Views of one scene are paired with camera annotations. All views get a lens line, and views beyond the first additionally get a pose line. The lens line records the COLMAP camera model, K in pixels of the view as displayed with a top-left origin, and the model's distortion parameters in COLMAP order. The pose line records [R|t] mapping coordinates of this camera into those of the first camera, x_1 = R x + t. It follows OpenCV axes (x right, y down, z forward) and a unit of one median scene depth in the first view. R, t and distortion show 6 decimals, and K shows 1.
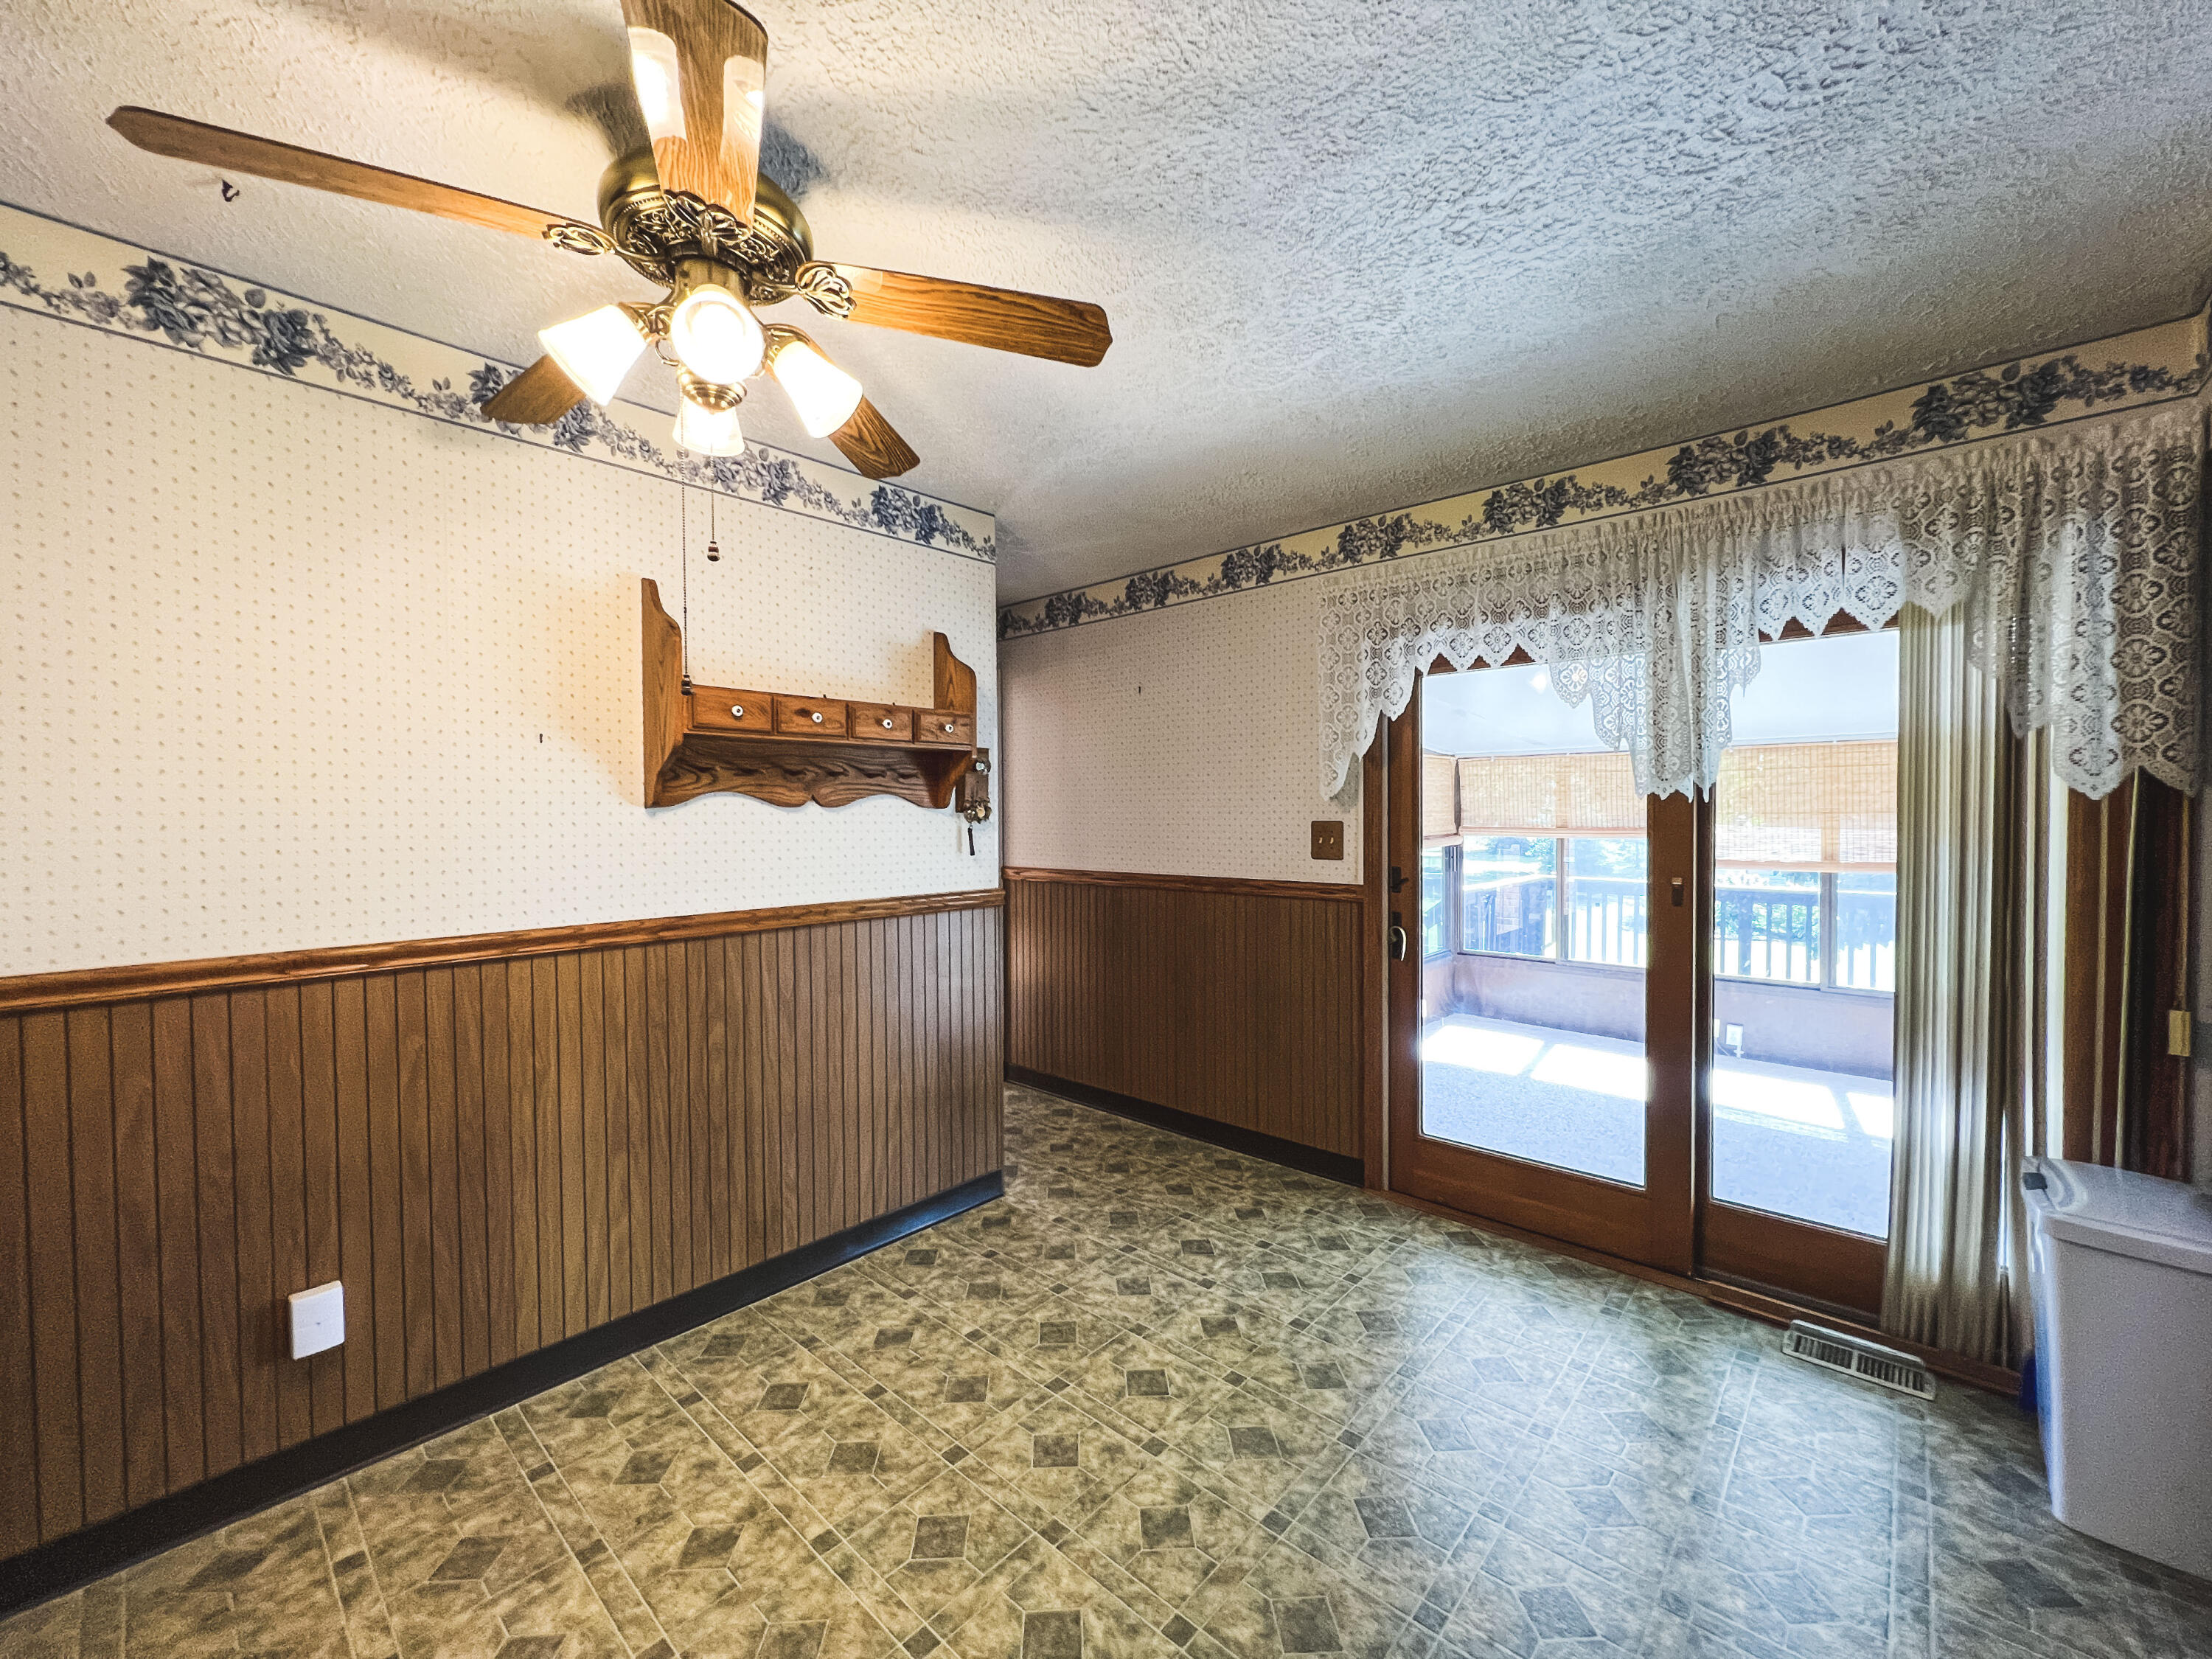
lens RADIAL K [[882.5, 0, 1111.9], [0, 882.5, 828.2], [0, 0, 1]] dist [-0.001253, -0.000038]
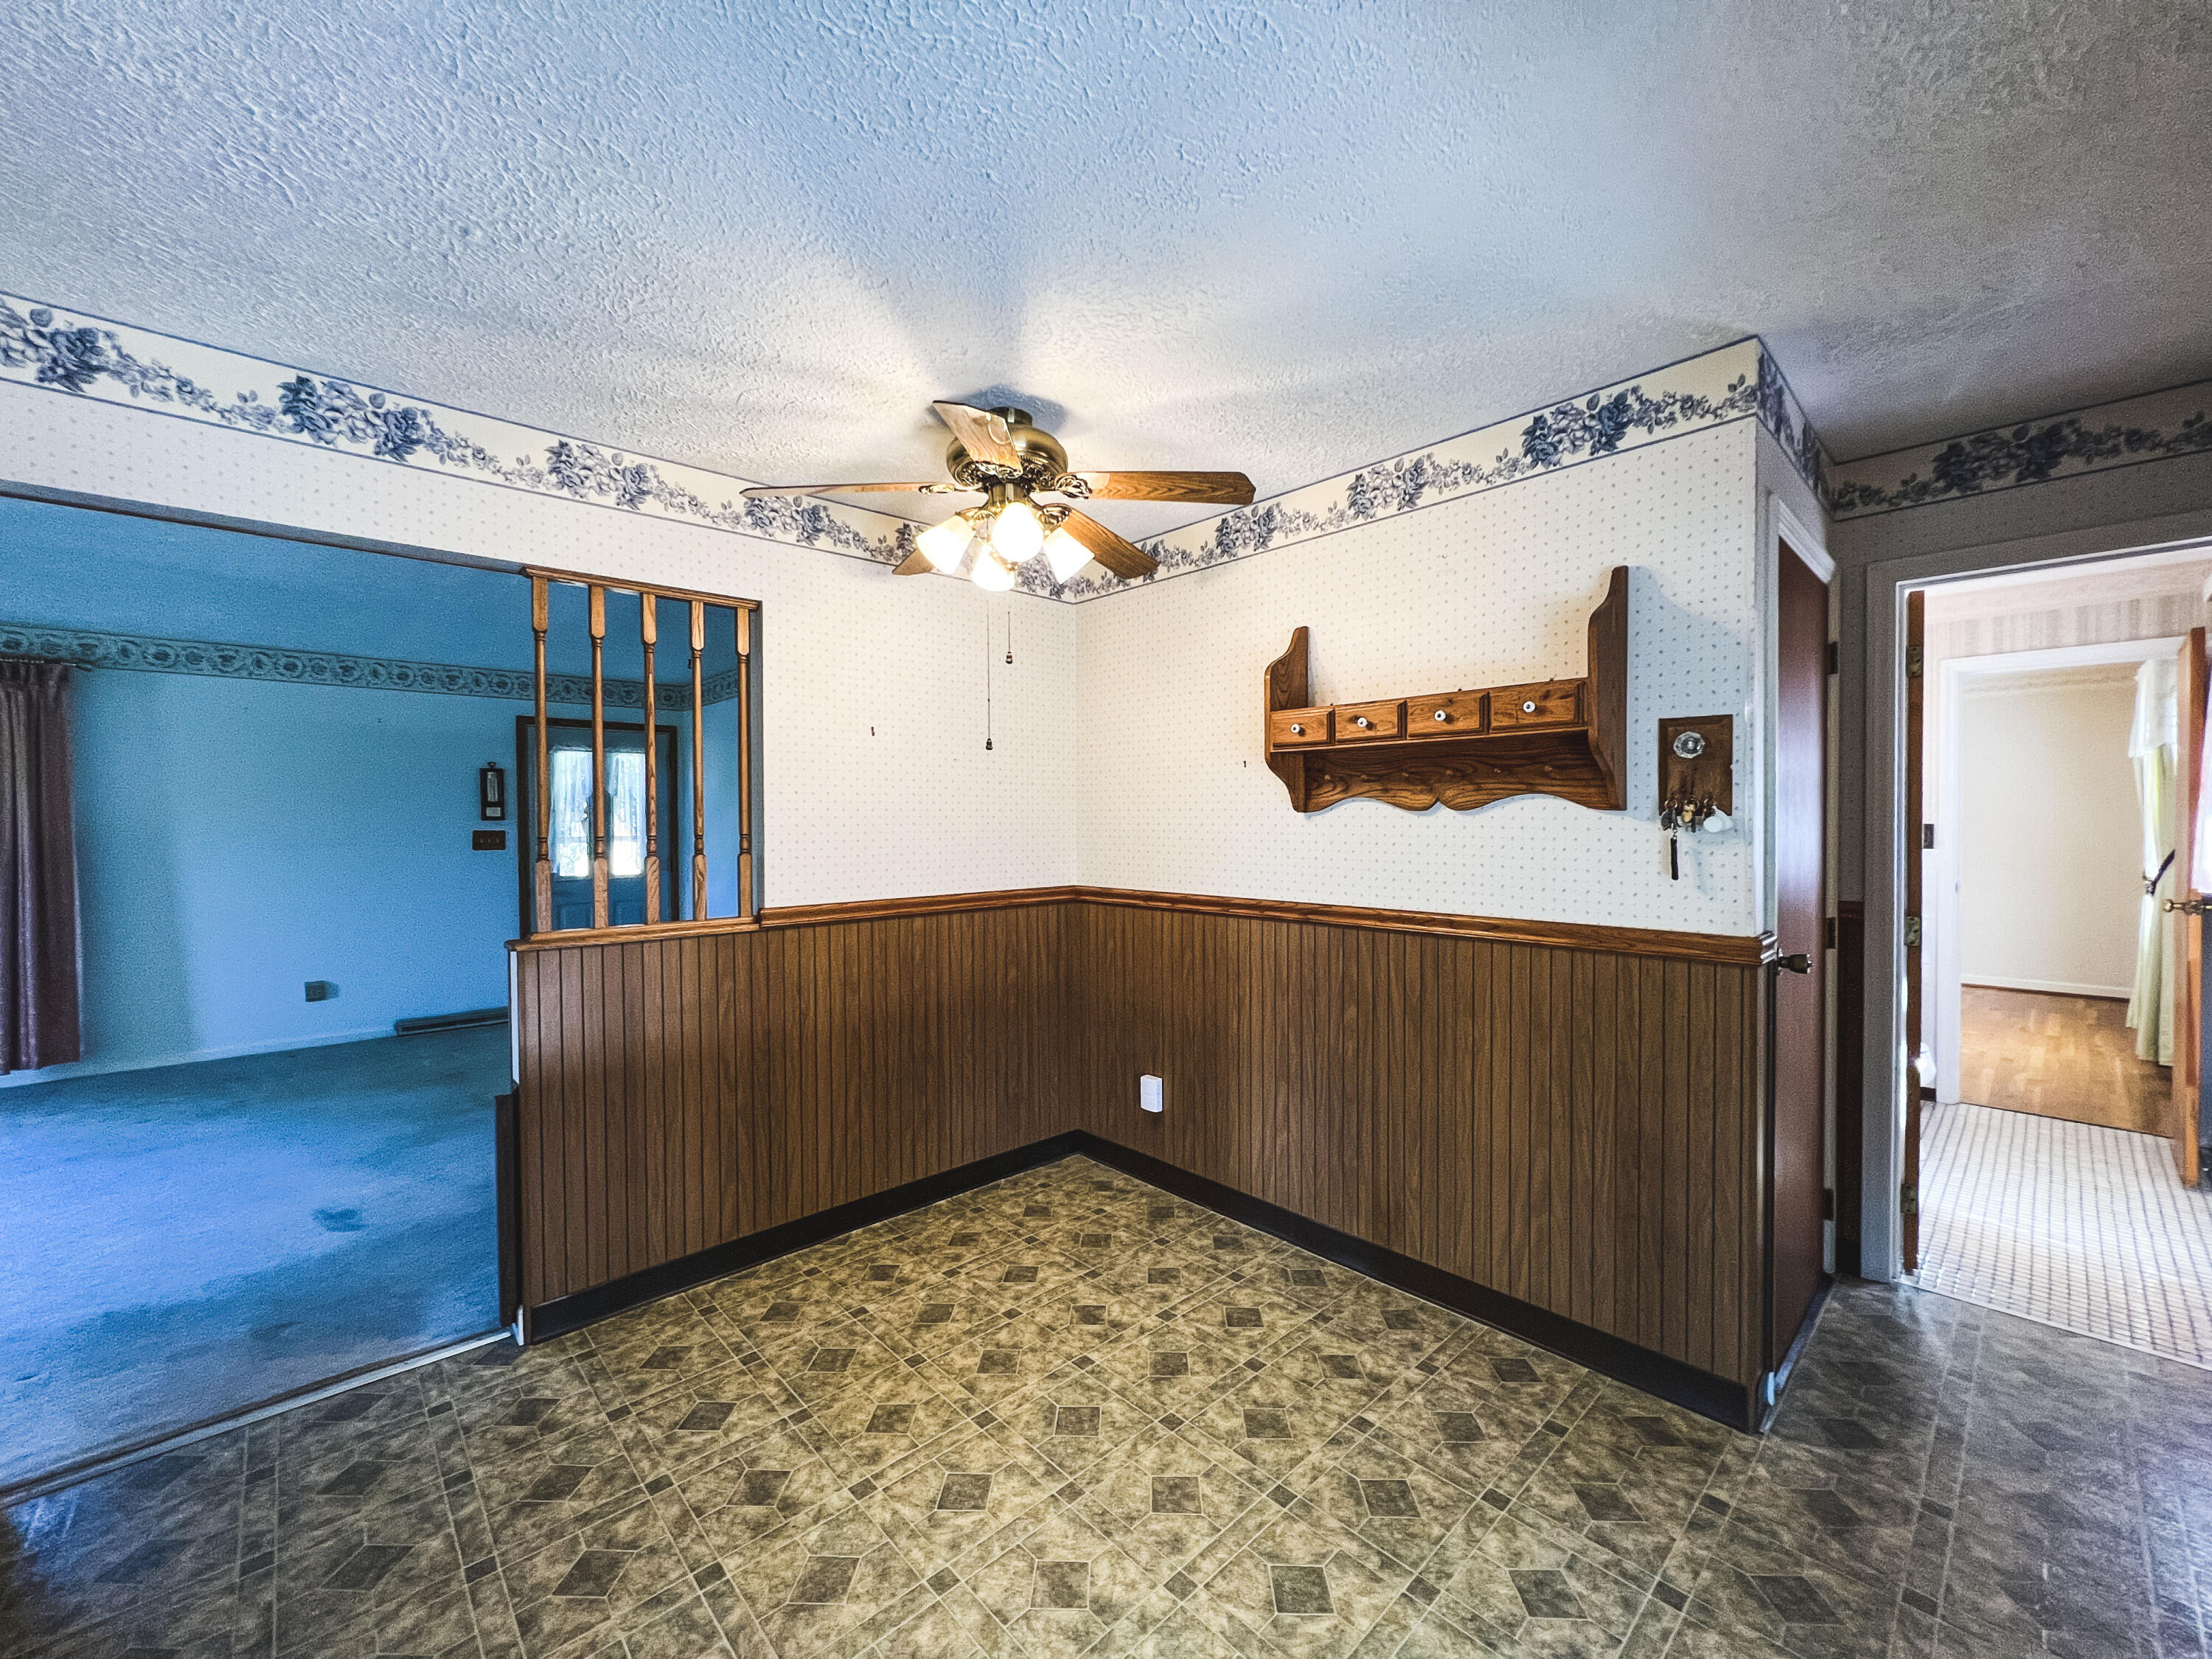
lens RADIAL K [[882.5, 0, 1112.2], [0, 882.5, 832.7], [0, 0, 1]] dist [-0.001253, -0.000038]
pose [[-0.078847, 0.021738, -0.996650, 0.731556], [-0.014149, 0.999637, 0.022923, -0.019126], [0.996786, 0.015909, -0.078510, 0.839580]]
